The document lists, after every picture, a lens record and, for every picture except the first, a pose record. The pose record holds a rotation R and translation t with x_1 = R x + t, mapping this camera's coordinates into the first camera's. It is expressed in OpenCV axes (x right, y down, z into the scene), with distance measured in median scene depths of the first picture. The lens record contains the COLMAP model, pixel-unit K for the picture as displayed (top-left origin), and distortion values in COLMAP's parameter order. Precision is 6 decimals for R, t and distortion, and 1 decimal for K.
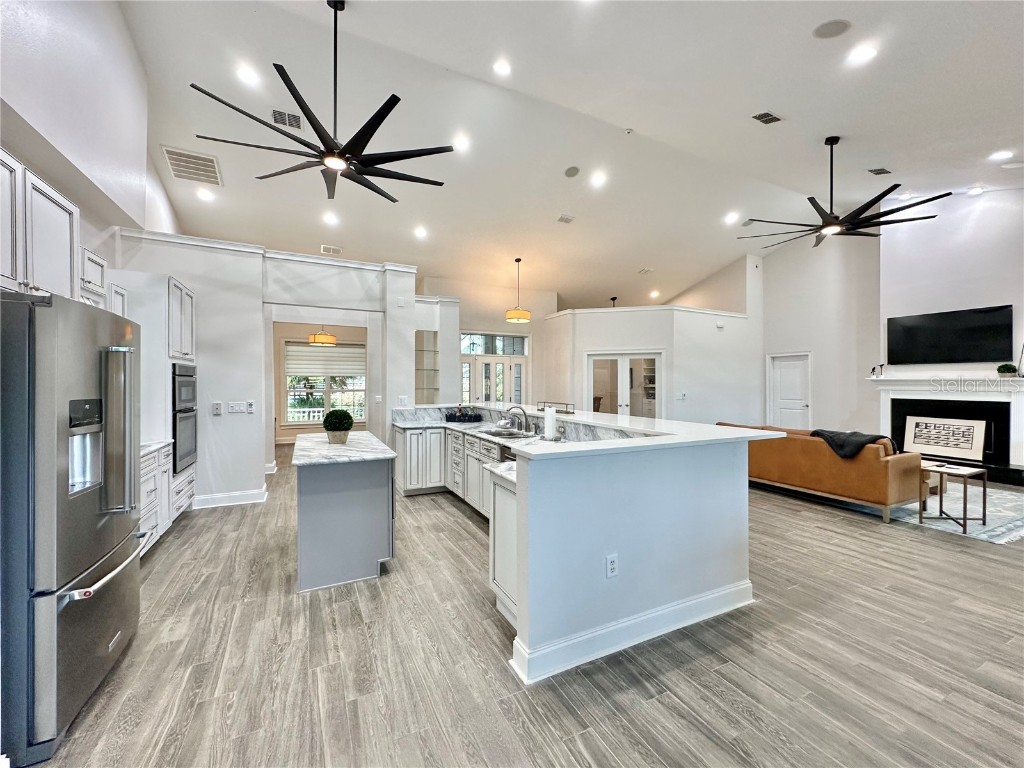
lens RADIAL K [[406.7, 0, 512.3], [0, 406.7, 382.7], [0, 0, 1]] dist [-0.001895, -0.000045]
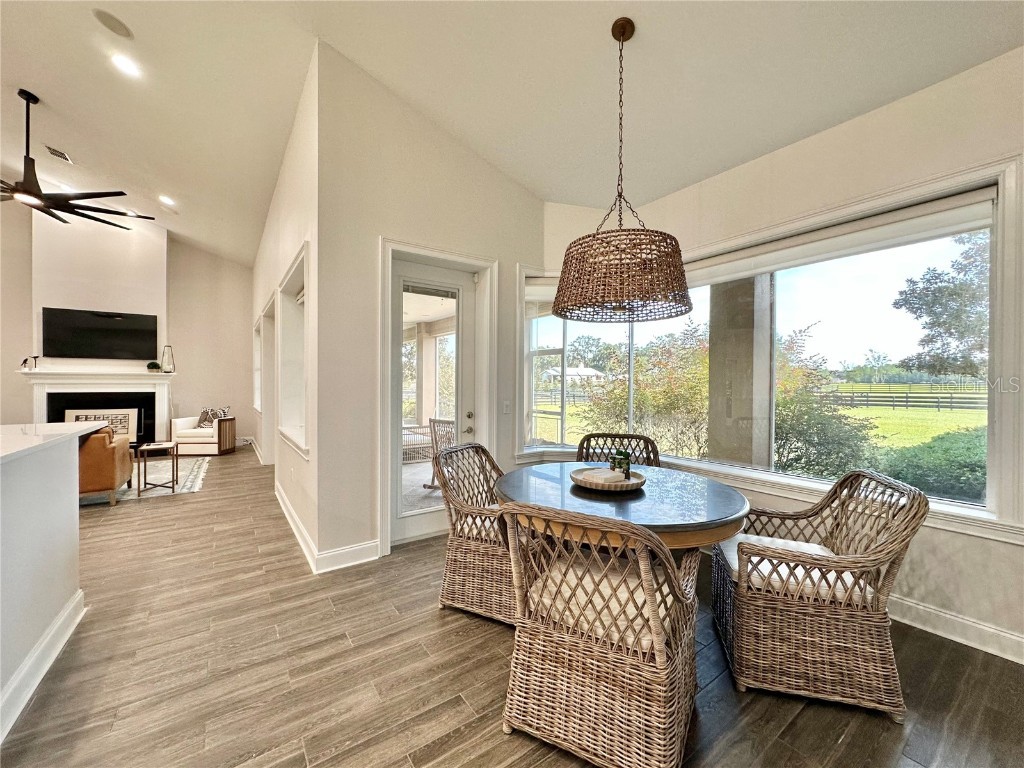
lens RADIAL K [[406.7, 0, 513.3], [0, 406.7, 384.9], [0, 0, 1]] dist [-0.001895, -0.000045]
pose [[-0.155682, -0.008502, 0.987771, -0.286039], [-0.004257, 0.999959, 0.007936, 0.014733], [-0.987798, -0.002970, -0.155712, 0.125688]]
